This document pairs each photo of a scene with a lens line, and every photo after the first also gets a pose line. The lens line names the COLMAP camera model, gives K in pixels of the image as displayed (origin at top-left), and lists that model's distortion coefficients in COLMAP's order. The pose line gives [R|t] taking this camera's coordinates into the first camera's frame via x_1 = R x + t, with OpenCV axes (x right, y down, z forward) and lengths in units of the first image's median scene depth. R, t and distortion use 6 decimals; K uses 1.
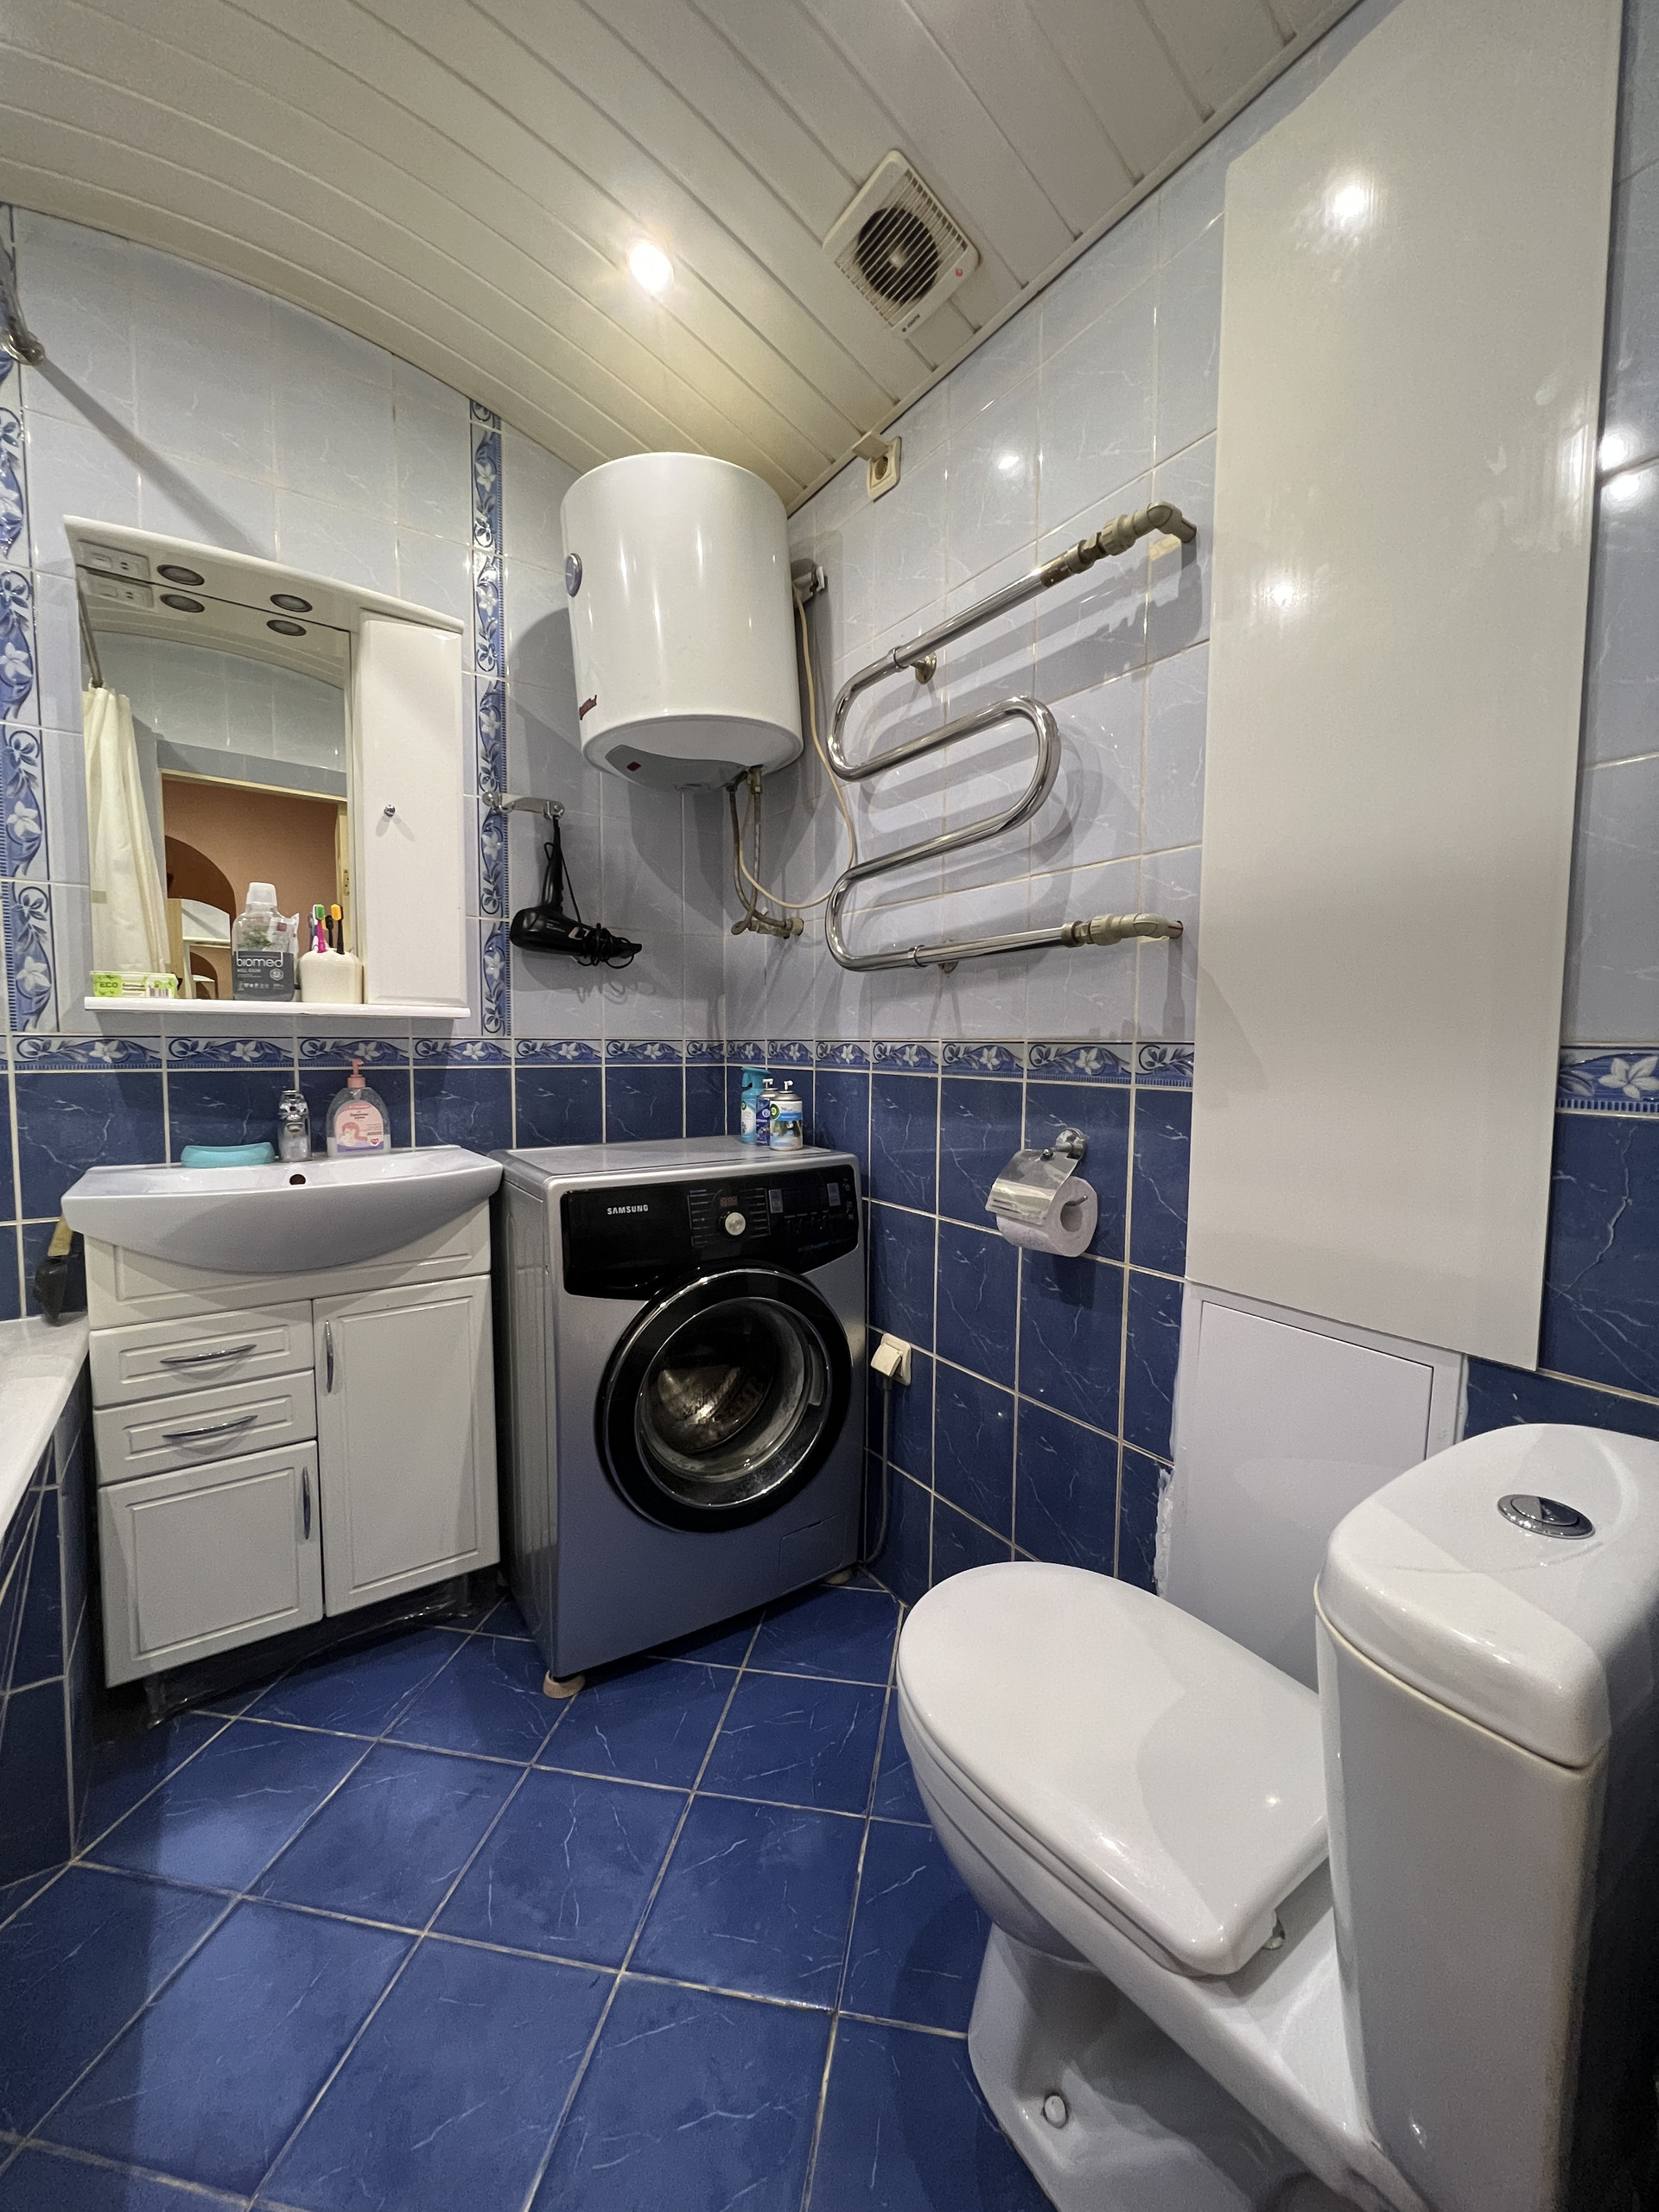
lens RADIAL K [[889.3, 0, 837.1], [0, 889.3, 1106.2], [0, 0, 1]] dist [-0.003564, 0.000674]
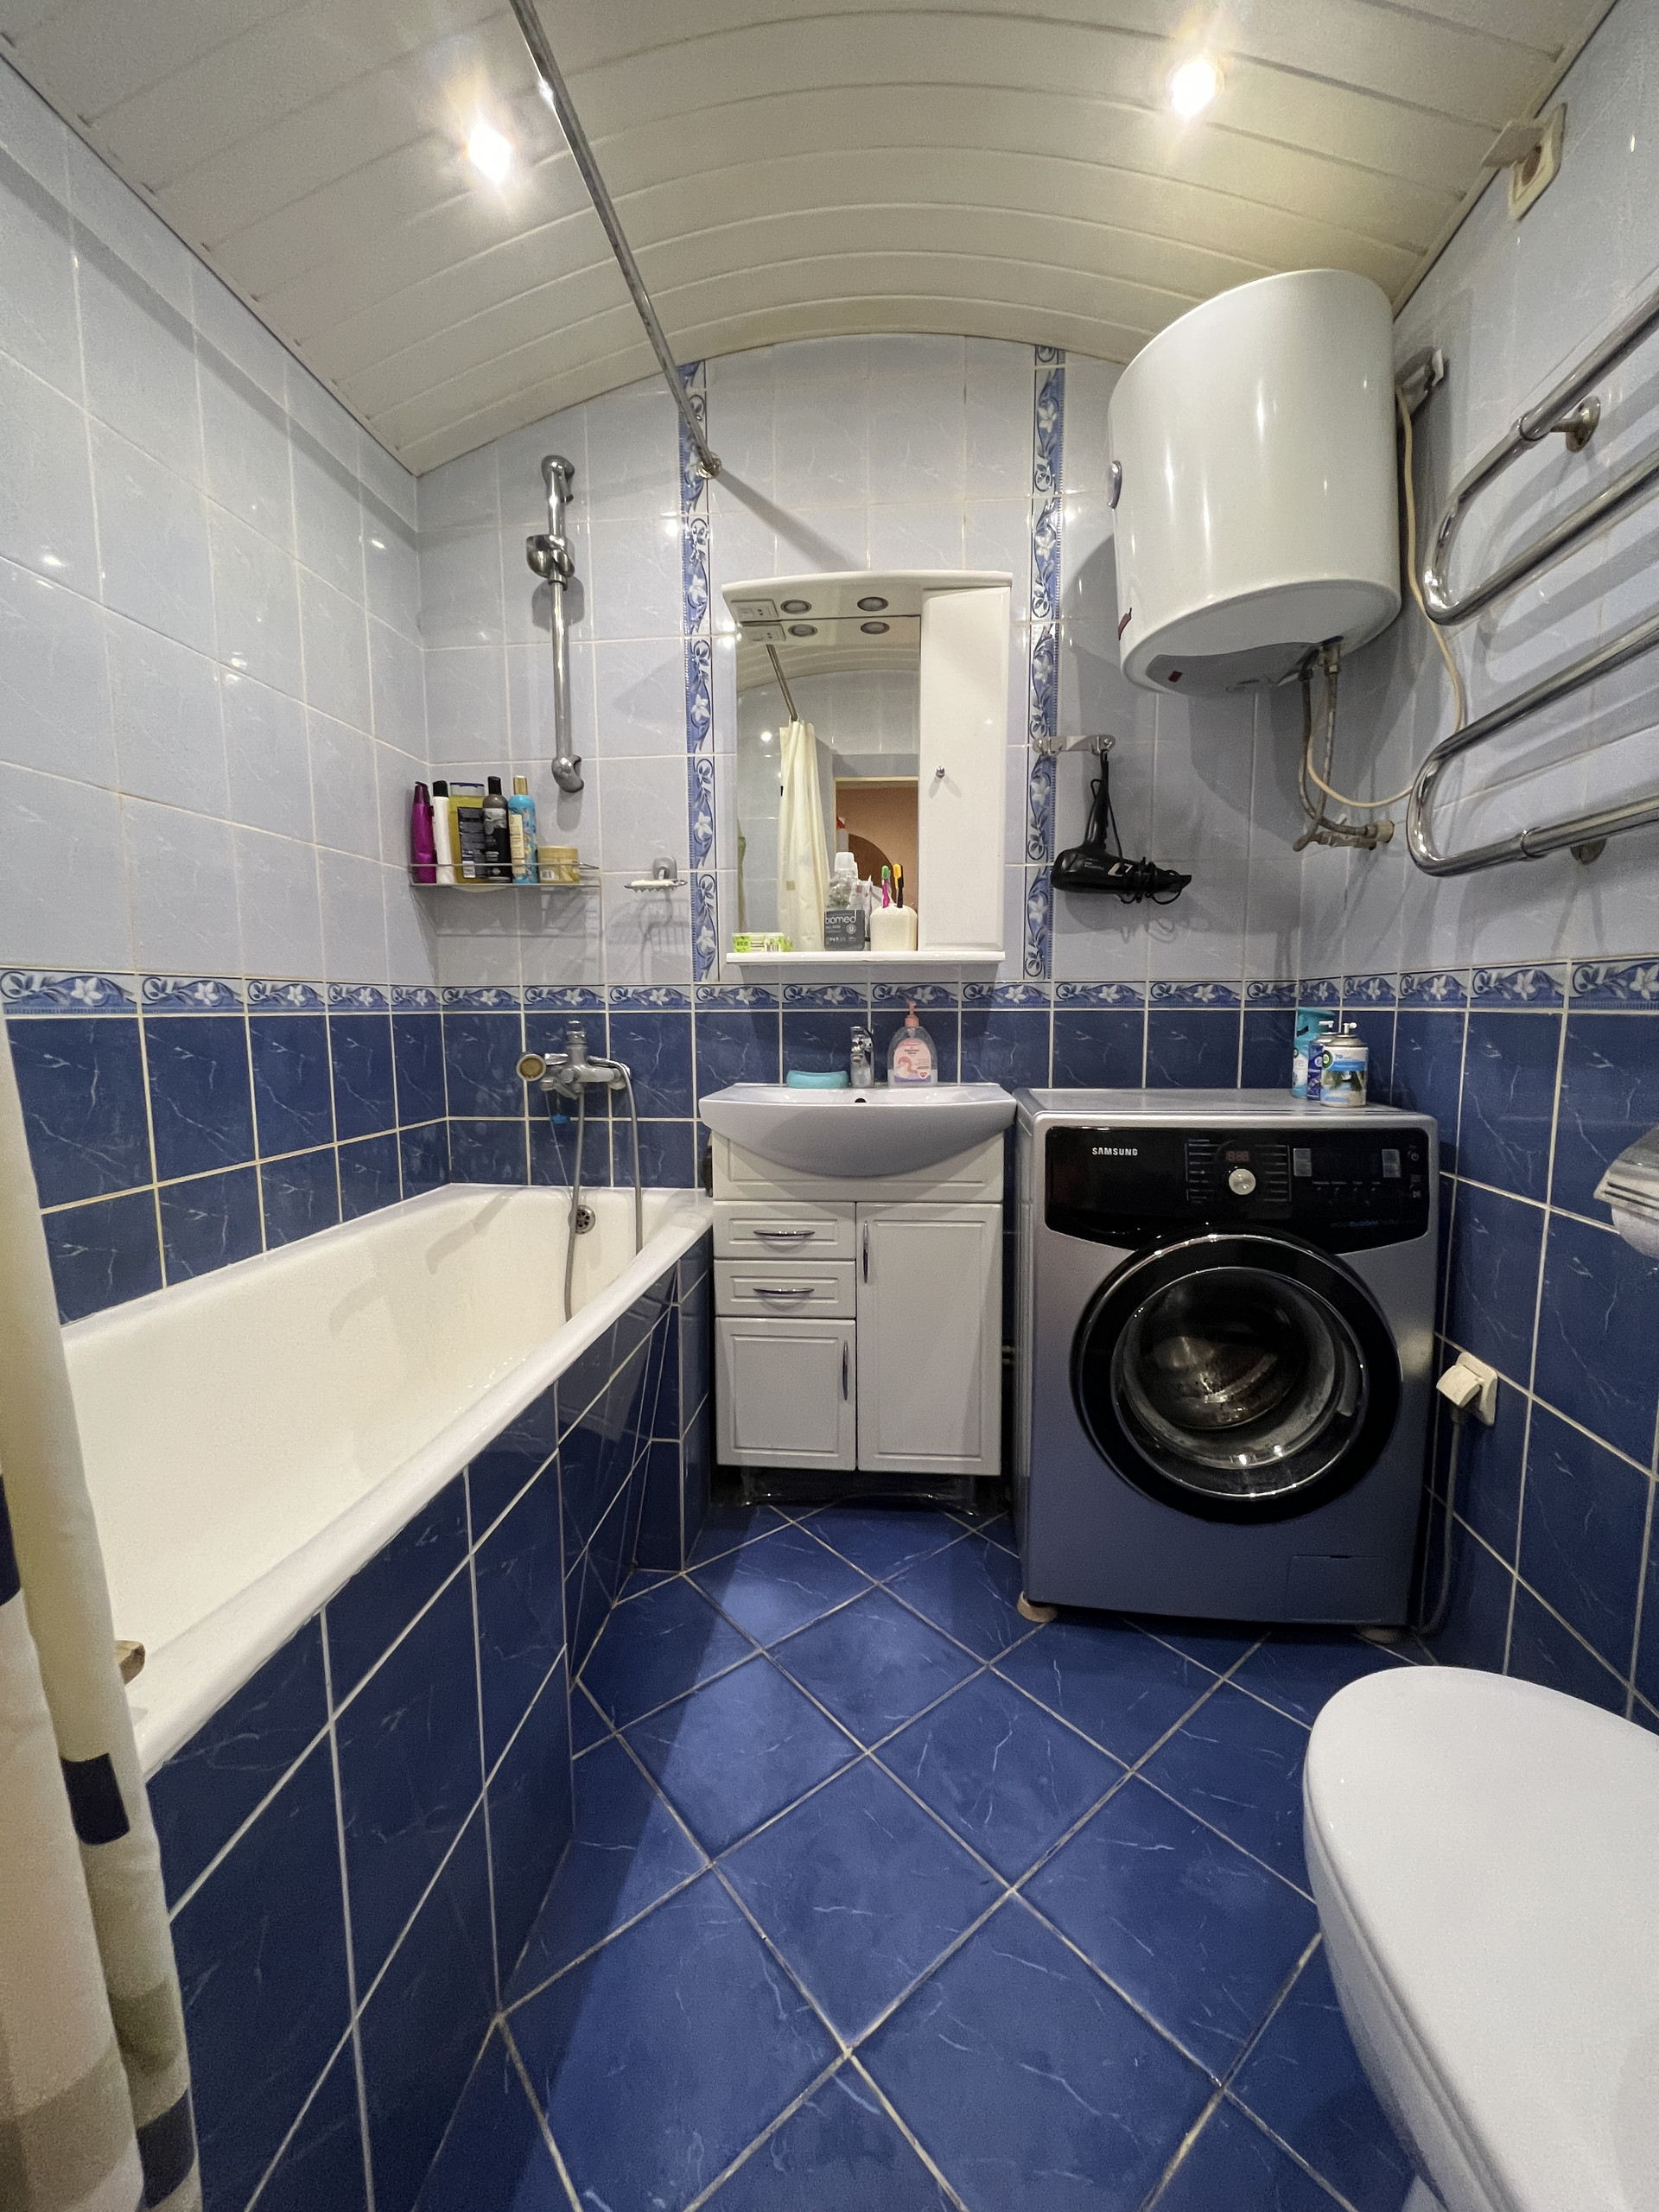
lens RADIAL K [[889.3, 0, 836.4], [0, 889.3, 1106.9], [0, 0, 1]] dist [-0.003564, 0.000674]
pose [[0.761634, 0.062334, -0.645003, 0.134892], [-0.036922, 0.997920, 0.052842, 0.026877], [0.646955, -0.016431, 0.762351, 0.076506]]
